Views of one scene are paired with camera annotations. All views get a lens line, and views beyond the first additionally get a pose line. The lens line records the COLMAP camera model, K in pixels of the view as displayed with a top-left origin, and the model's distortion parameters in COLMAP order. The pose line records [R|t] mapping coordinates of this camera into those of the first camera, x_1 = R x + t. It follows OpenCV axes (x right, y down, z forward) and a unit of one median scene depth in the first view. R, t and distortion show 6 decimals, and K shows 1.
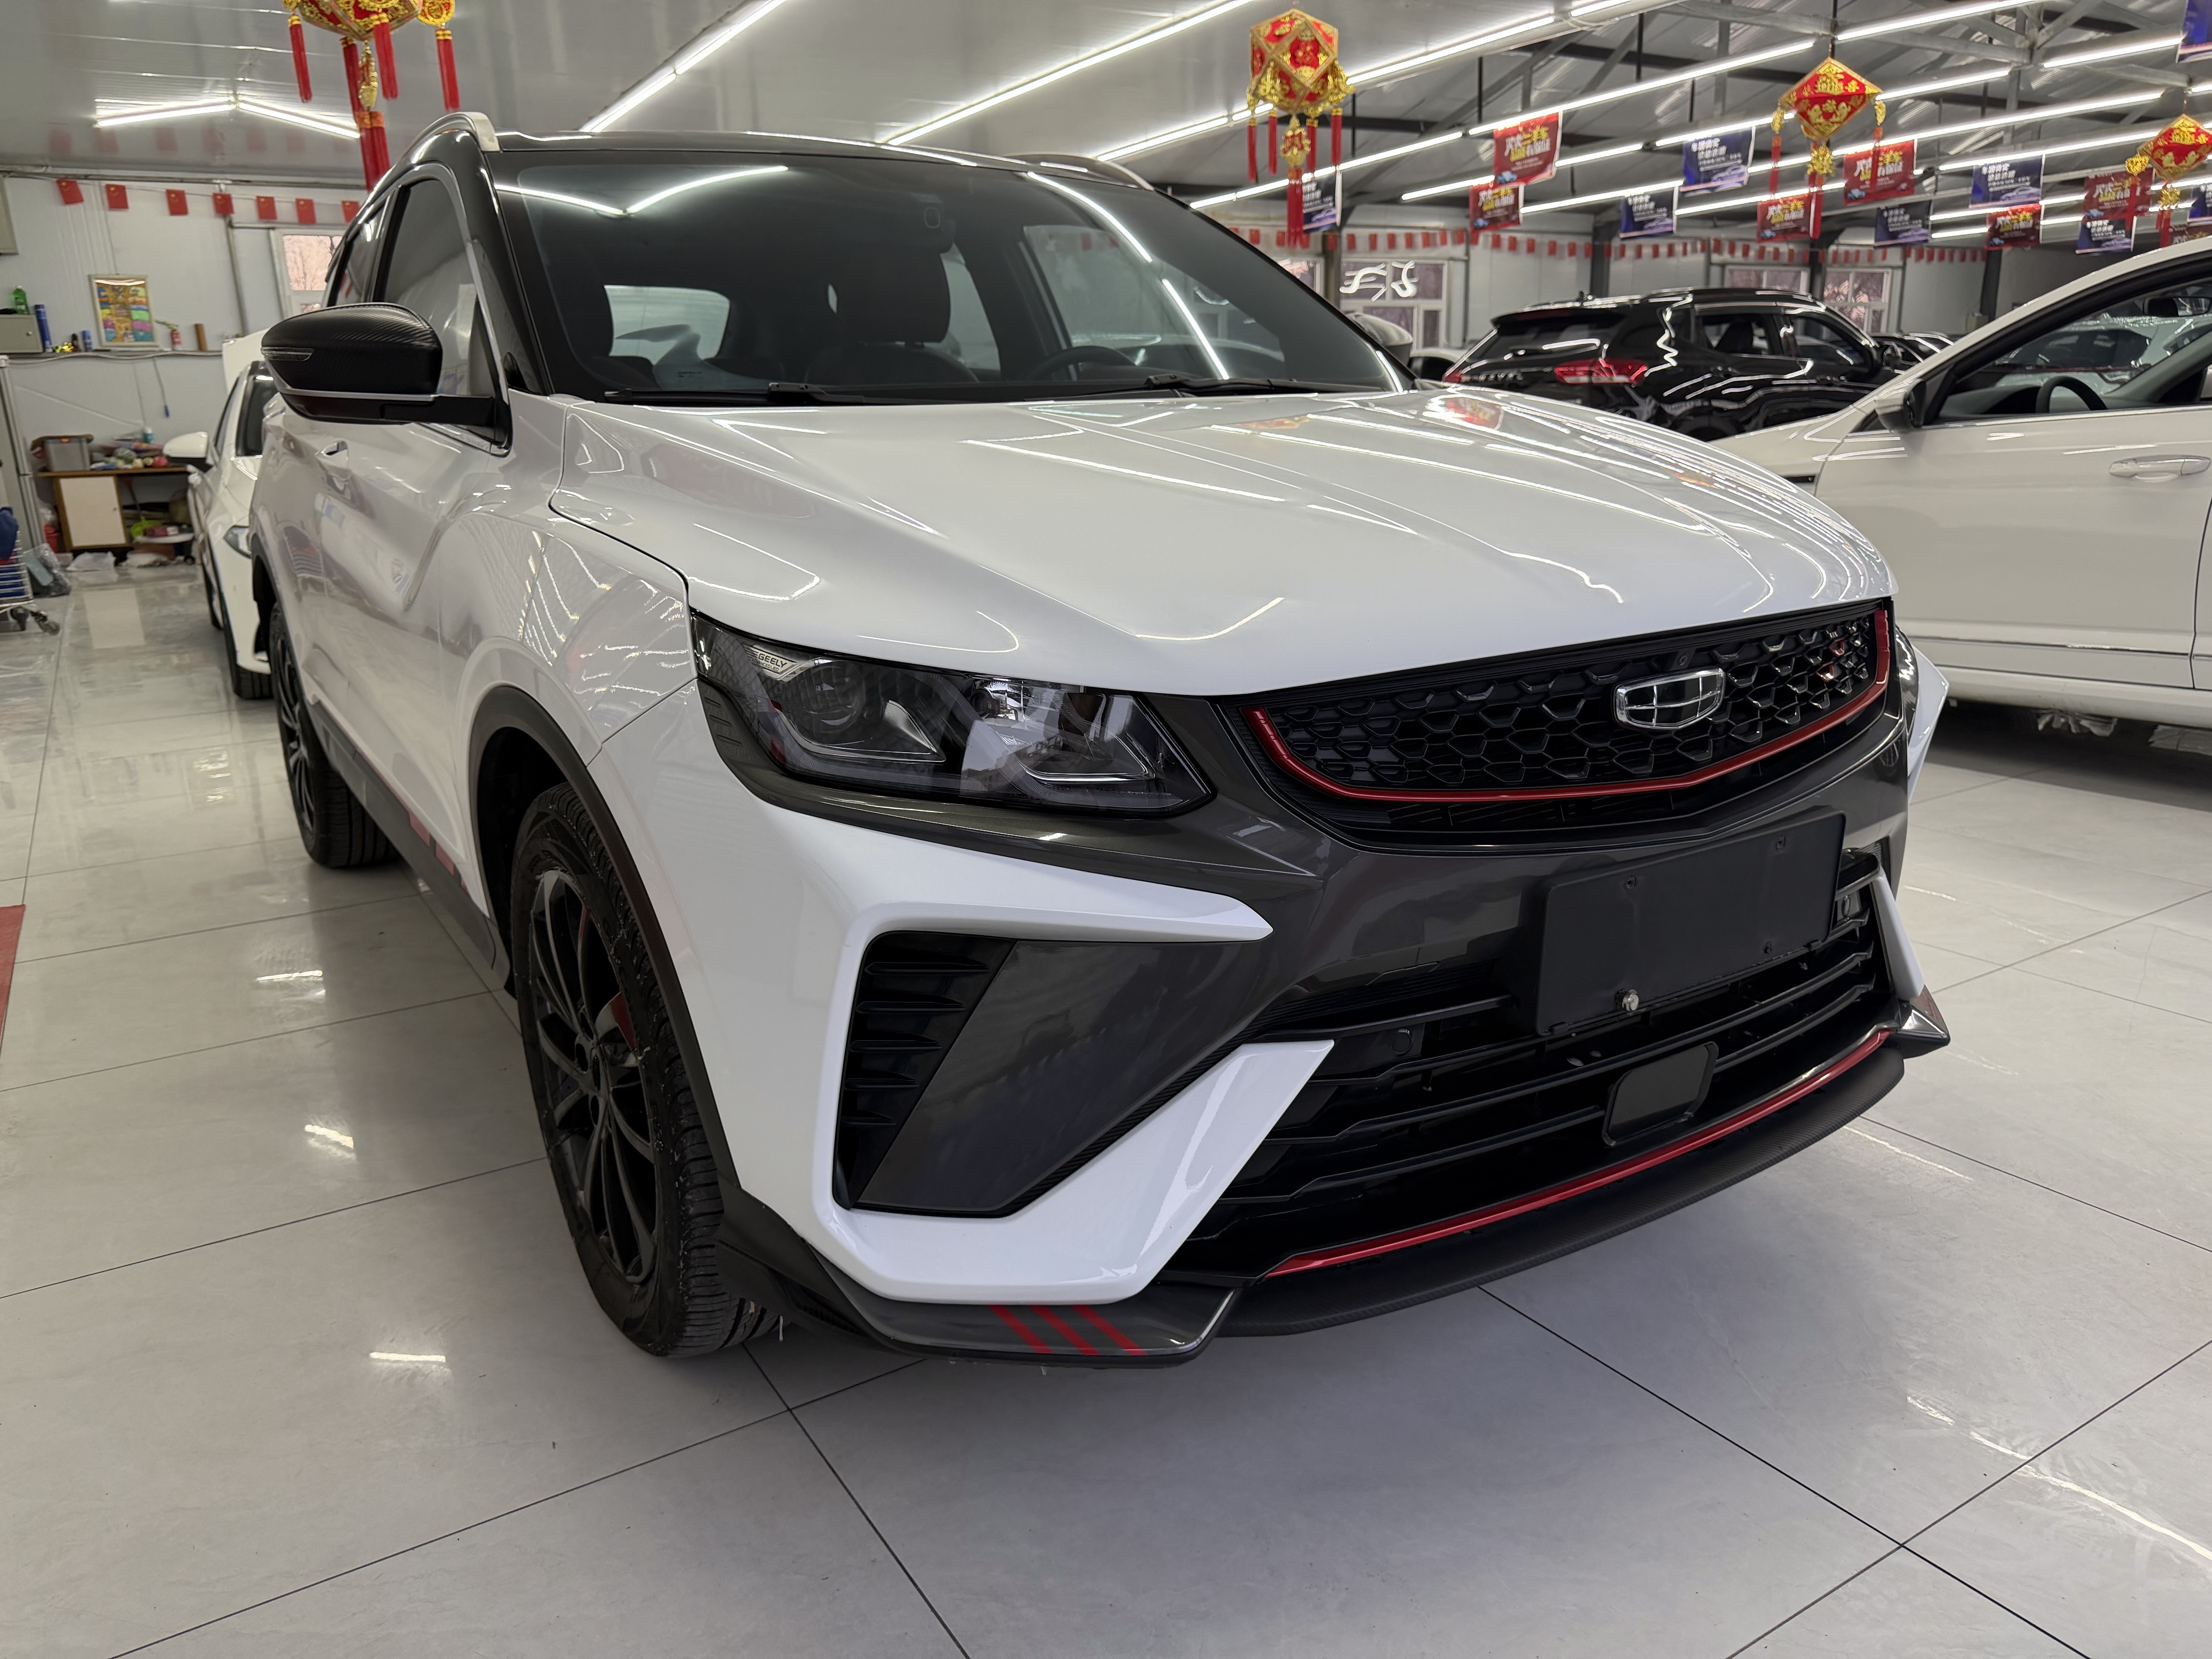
lens RADIAL K [[1552.2, 0, 1102.5], [0, 1552.2, 825.7], [0, 0, 1]] dist [0.054971, -0.035083]
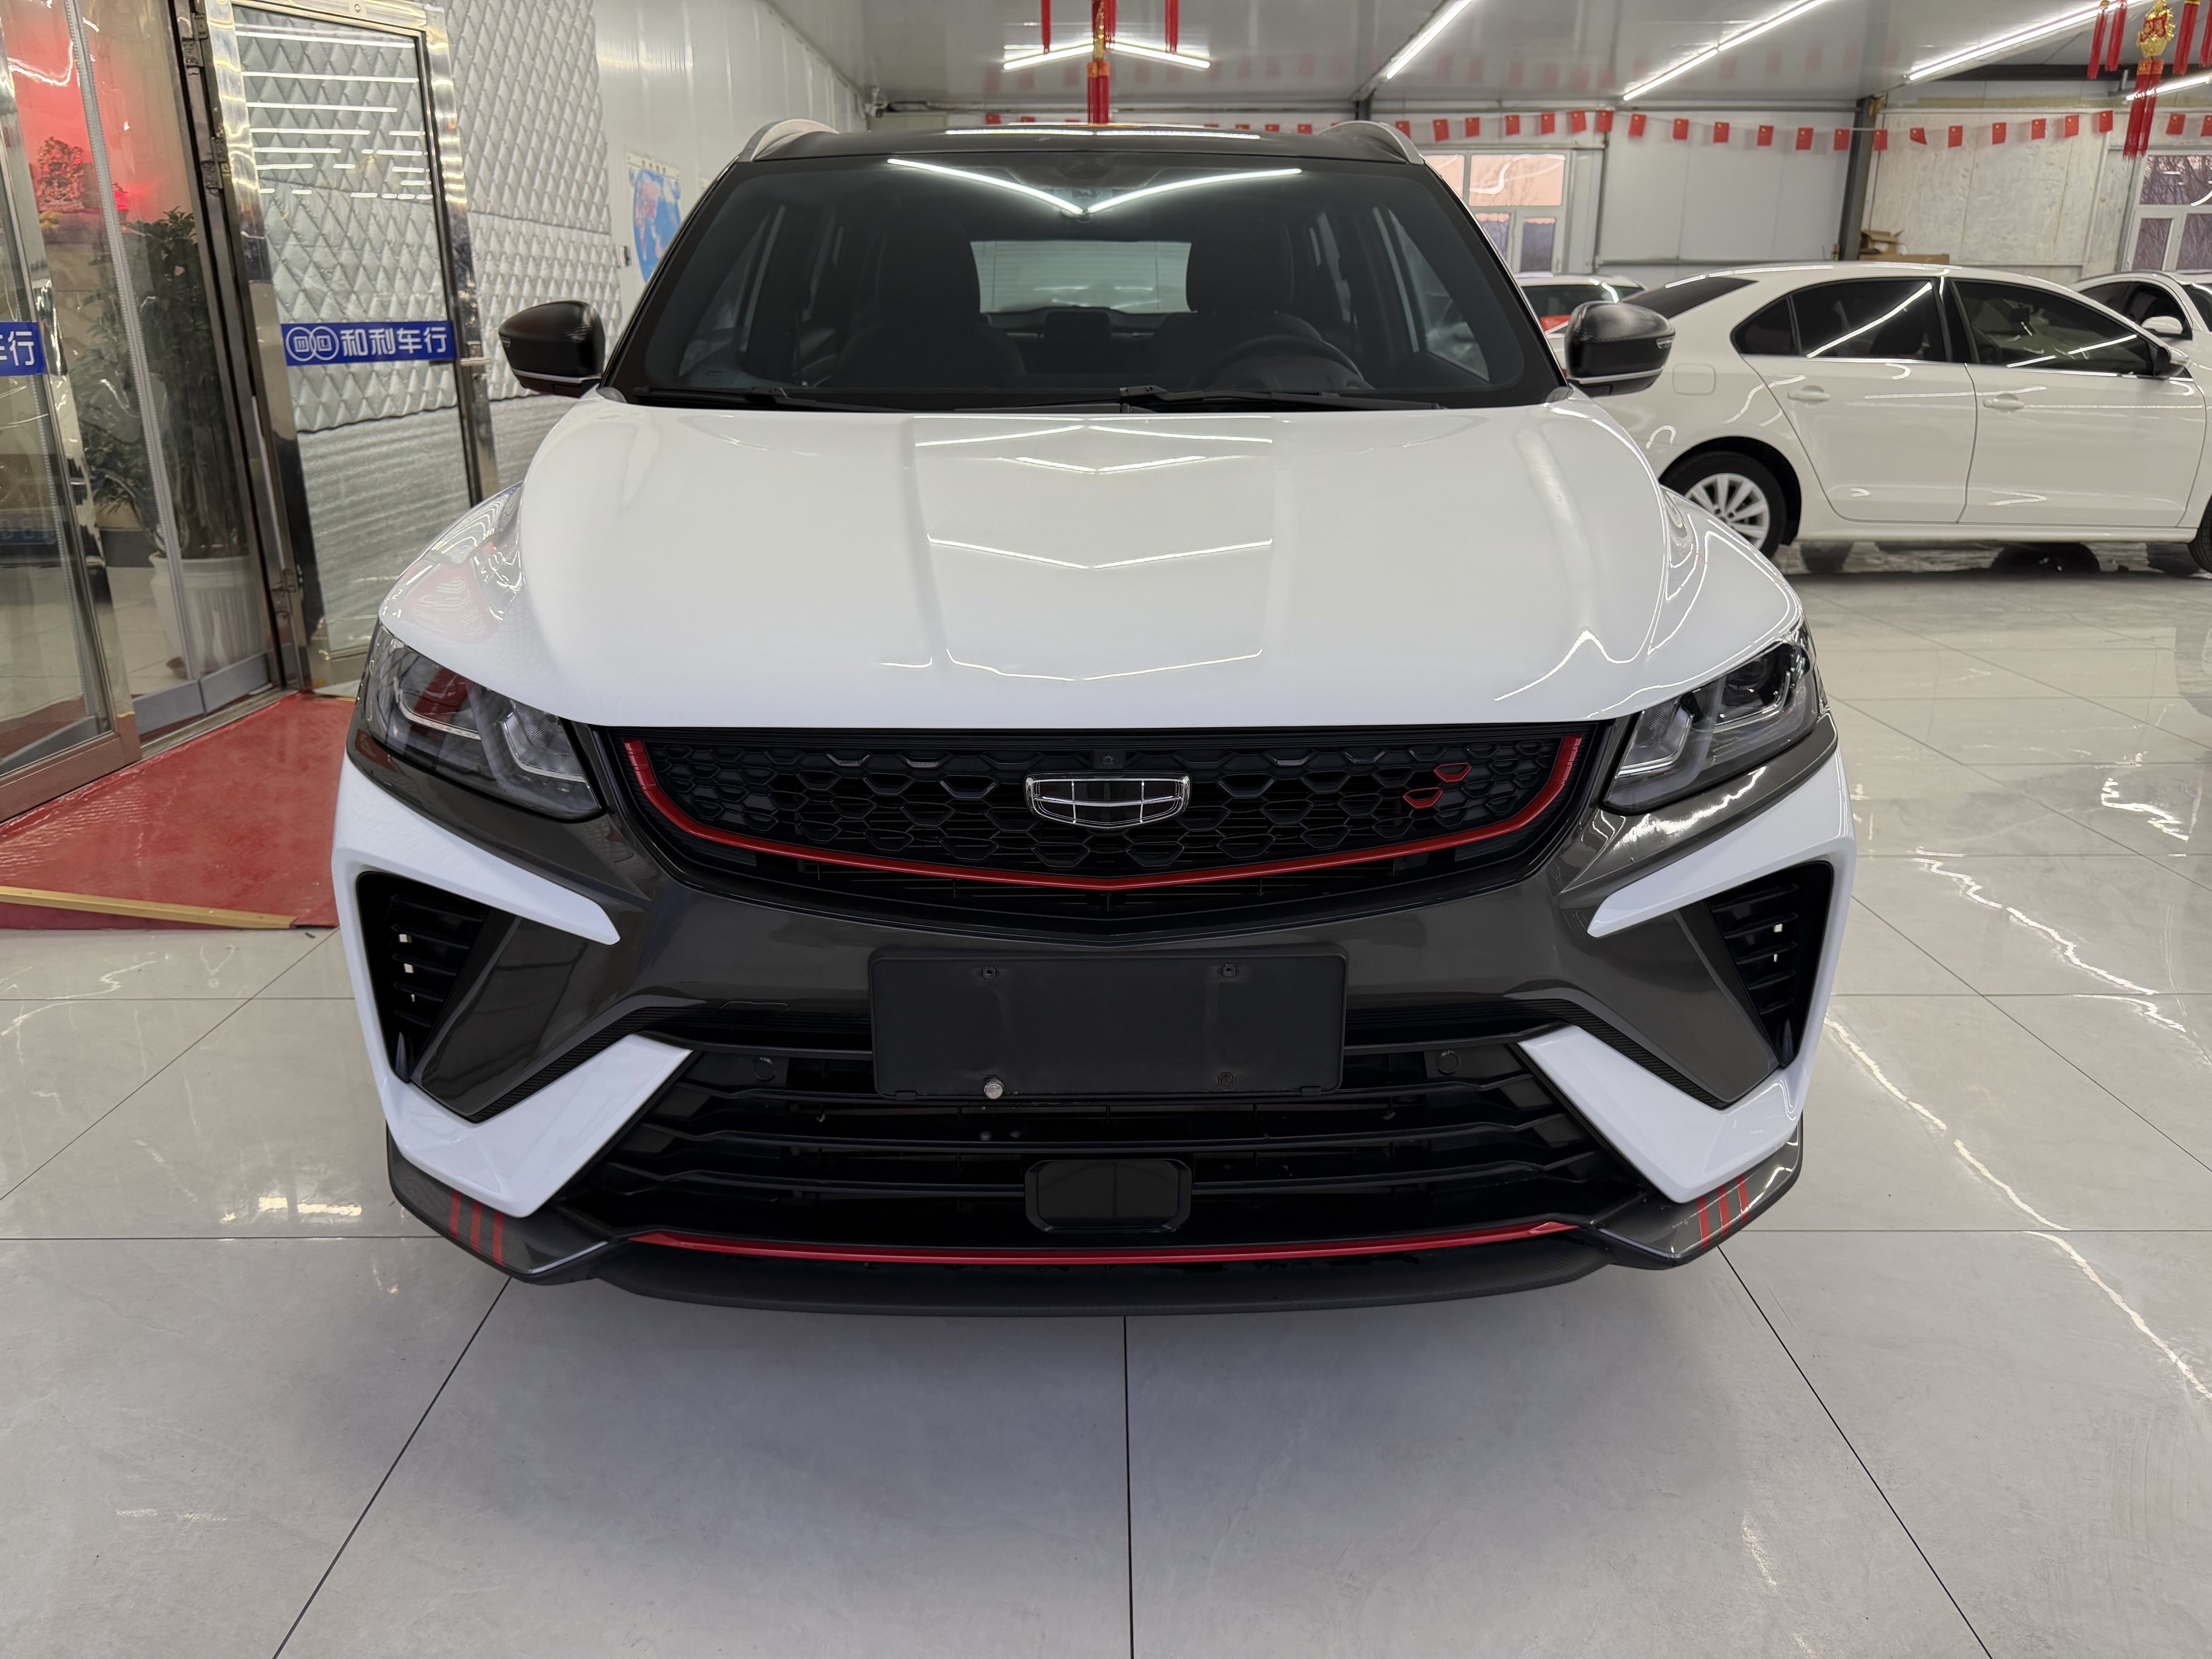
lens RADIAL K [[1552.2, 0, 1102.5], [0, 1552.2, 825.7], [0, 0, 1]] dist [0.054971, -0.035083]
pose [[0.860201, 0.187915, -0.474070, 0.782731], [-0.161678, 0.982168, 0.095953, -0.149075], [0.483647, -0.005892, 0.875243, 0.159127]]
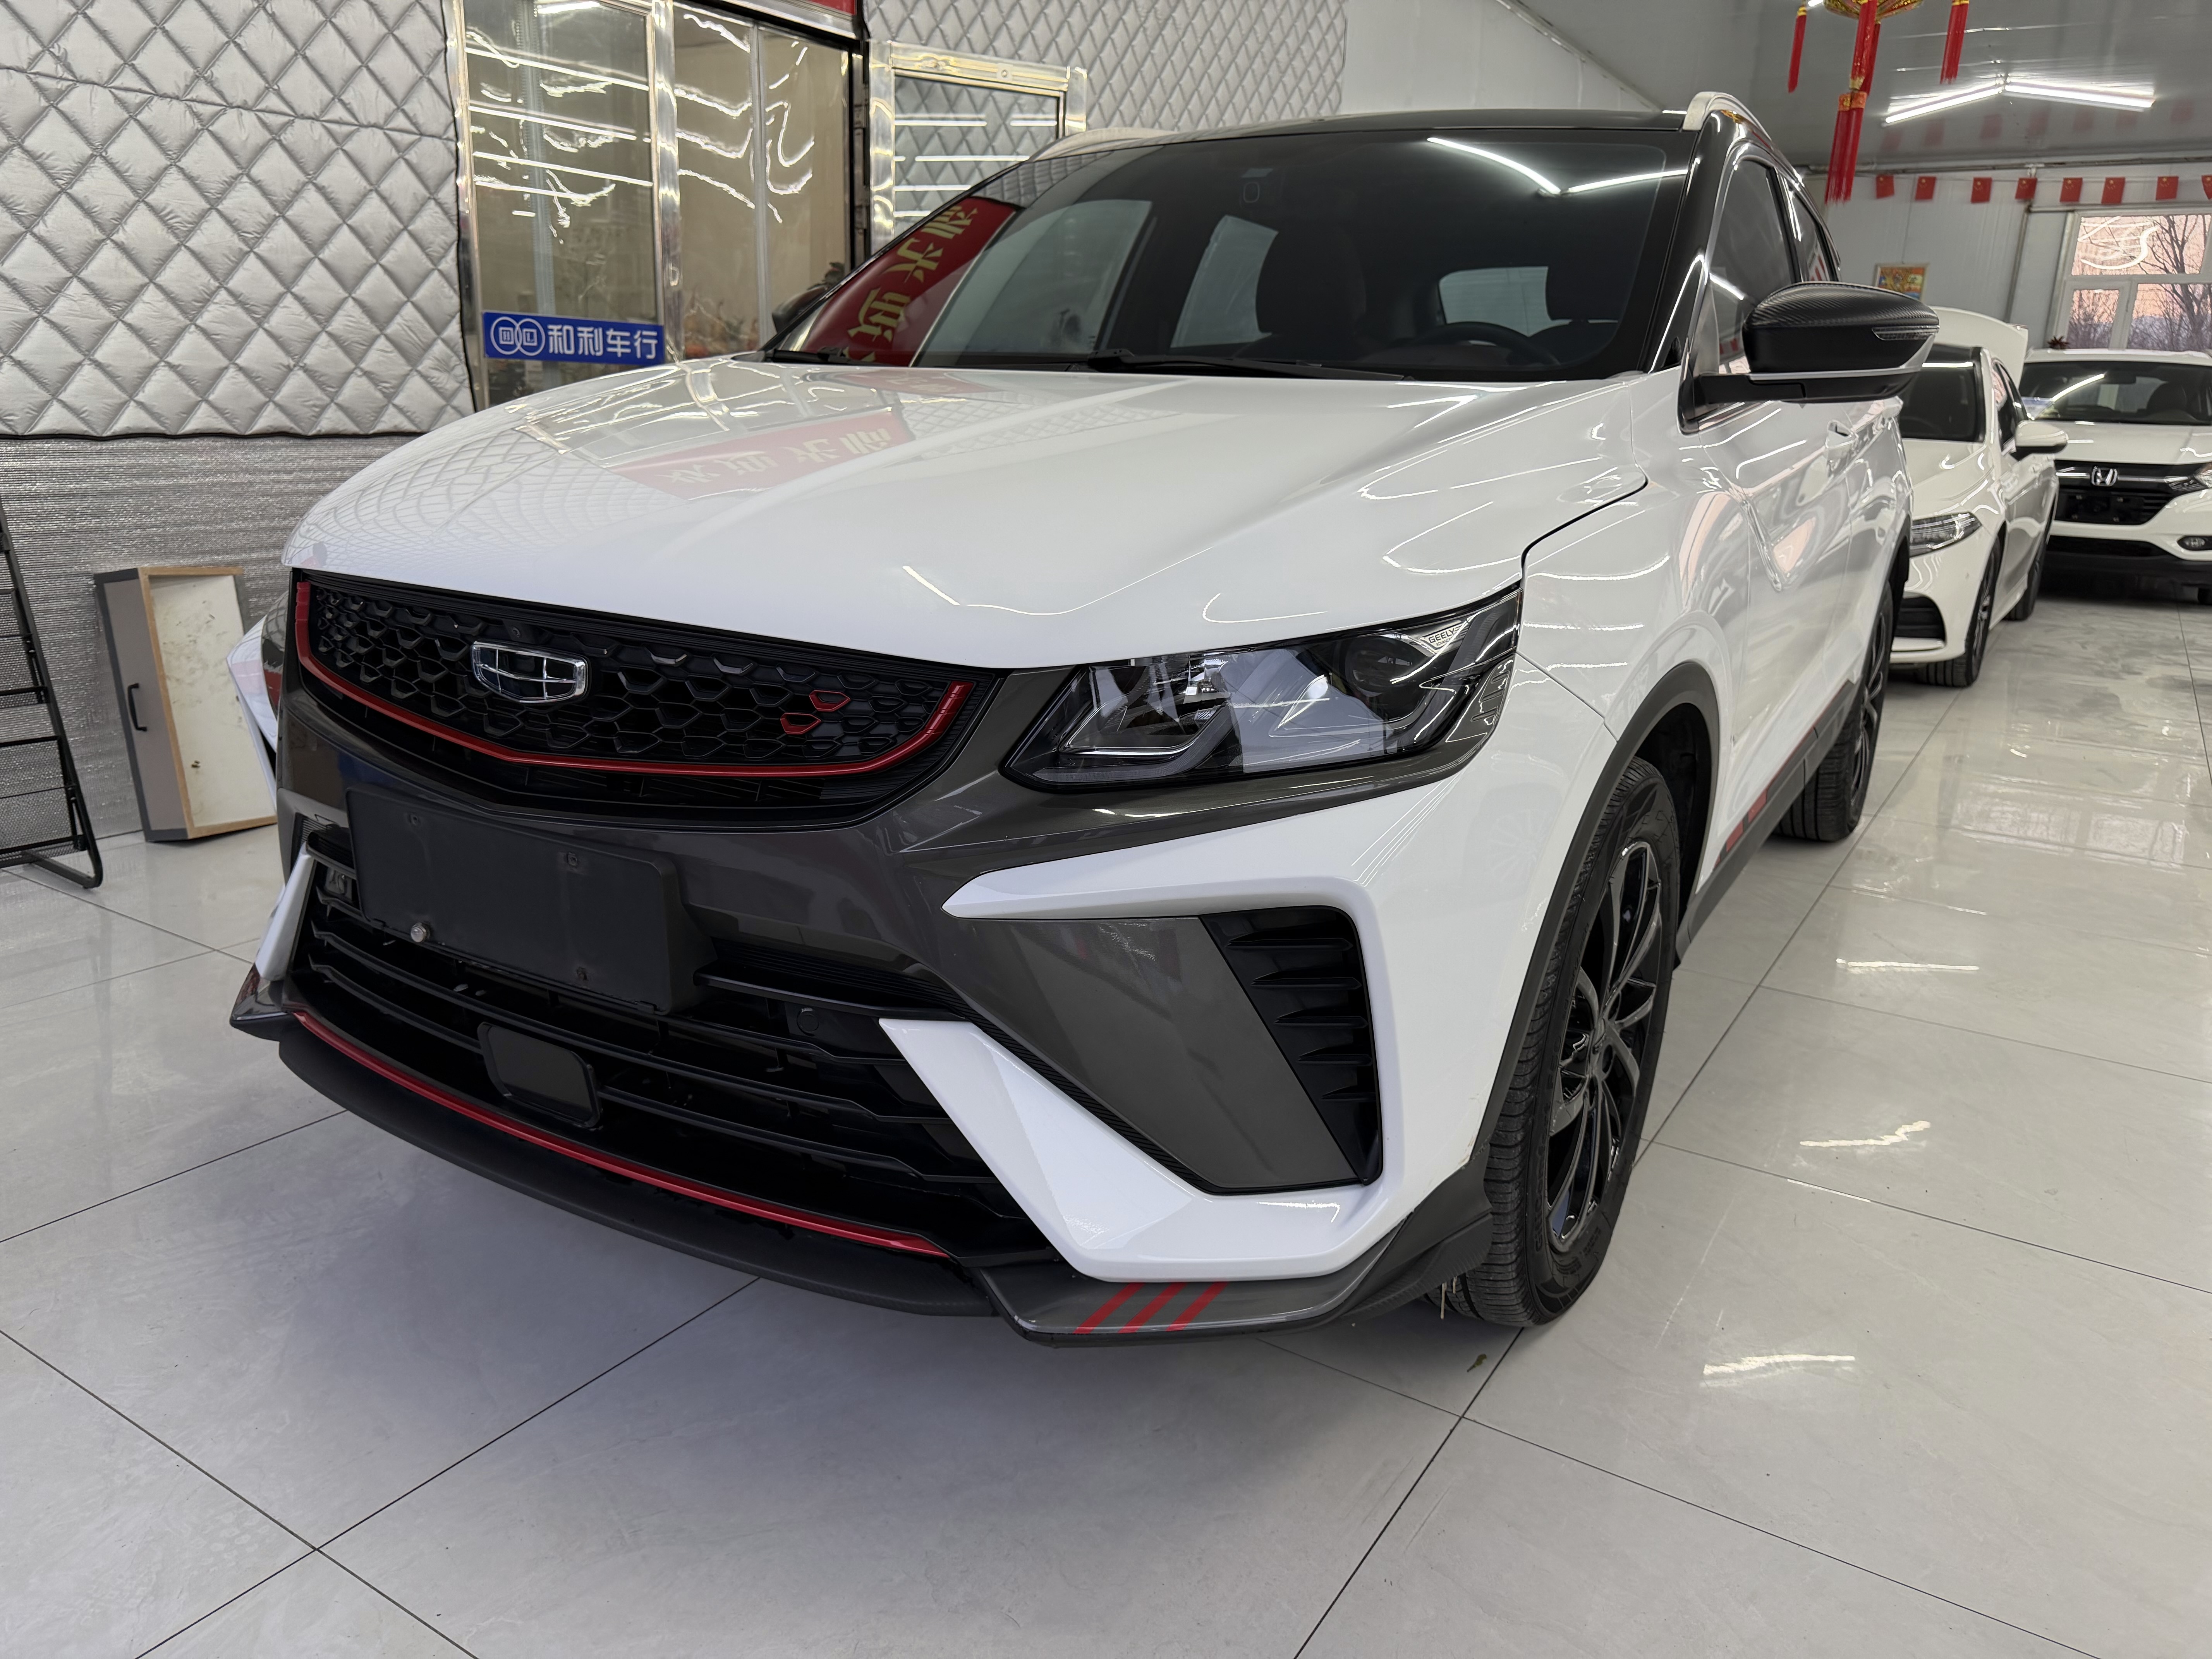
lens RADIAL K [[1552.2, 0, 1102.5], [0, 1552.2, 825.7], [0, 0, 1]] dist [0.054971, -0.035083]
pose [[0.469260, 0.290746, -0.833824, 1.319613], [-0.285409, 0.943501, 0.168366, -0.247342], [0.835665, 0.158974, 0.525729, 0.770294]]
